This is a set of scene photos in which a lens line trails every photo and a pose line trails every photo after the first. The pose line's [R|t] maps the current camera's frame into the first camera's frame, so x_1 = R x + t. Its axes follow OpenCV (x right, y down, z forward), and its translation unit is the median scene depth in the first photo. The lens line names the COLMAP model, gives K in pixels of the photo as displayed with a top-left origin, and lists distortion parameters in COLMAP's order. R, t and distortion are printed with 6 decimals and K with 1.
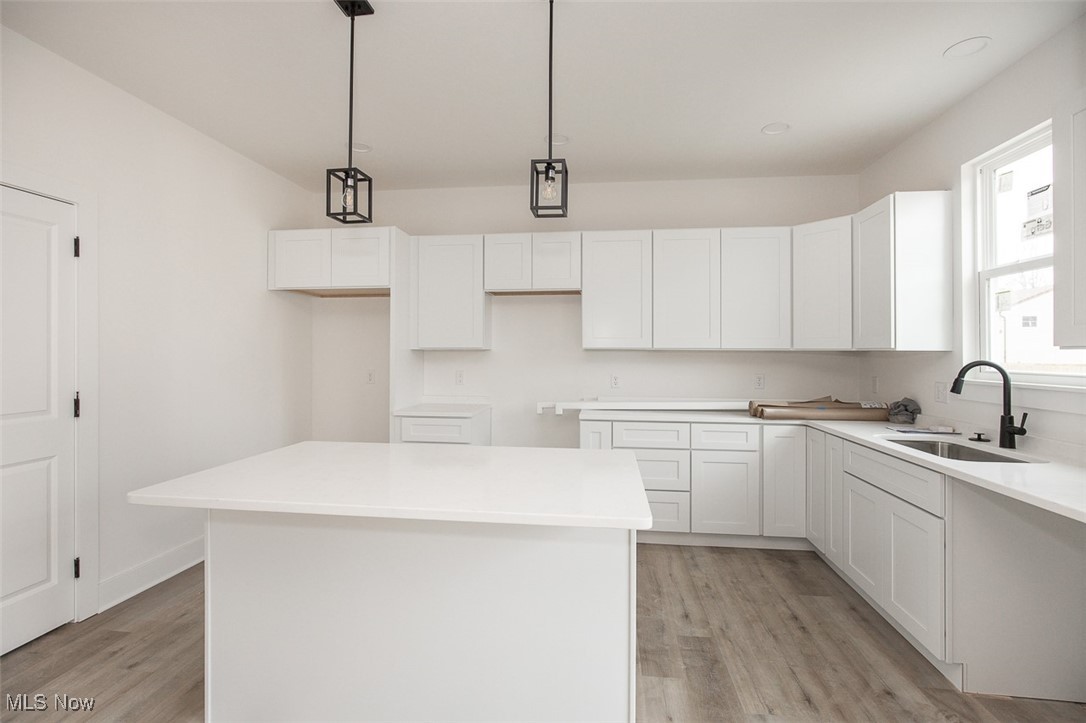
lens RADIAL K [[501.1, 0, 543.4], [0, 501.1, 352.1], [0, 0, 1]] dist [-0.013838, 0.000601]
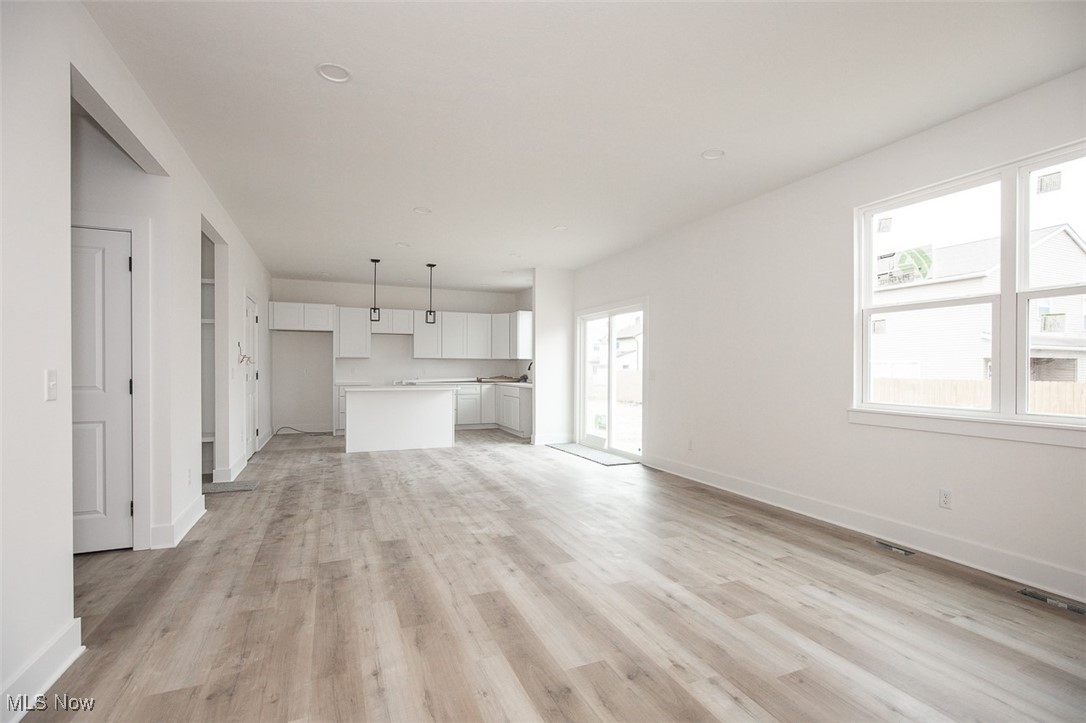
lens RADIAL K [[499.5, 0, 543.2], [0, 499.5, 373.1], [0, 0, 1]] dist [-0.016300, 0.000174]
pose [[0.866420, -0.004757, 0.499294, -0.835880], [-0.001975, 0.999914, 0.012954, 0.048755], [-0.499312, -0.012210, 0.866336, -2.026101]]
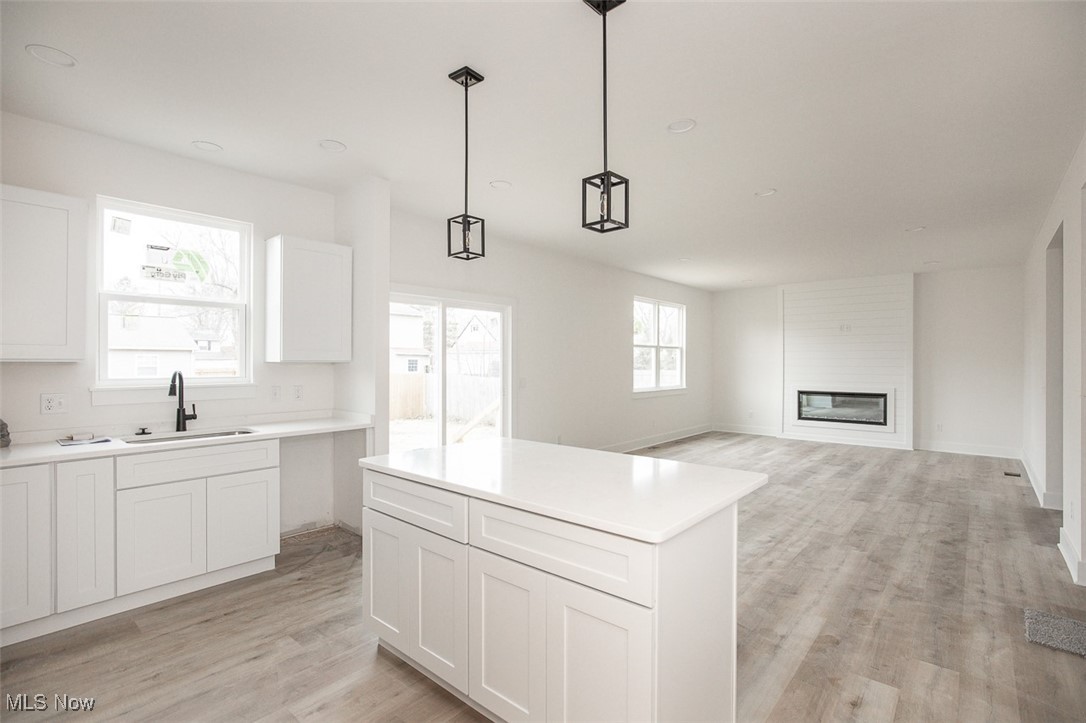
lens RADIAL K [[504.9, 0, 542.3], [0, 504.9, 363.8], [0, 0, 1]] dist [-0.020242, 0.006011]
pose [[-0.828330, -0.008393, 0.560178, -0.600786], [-0.006205, 0.999964, 0.005807, -0.010933], [-0.560207, 0.001334, -0.828352, 1.356291]]
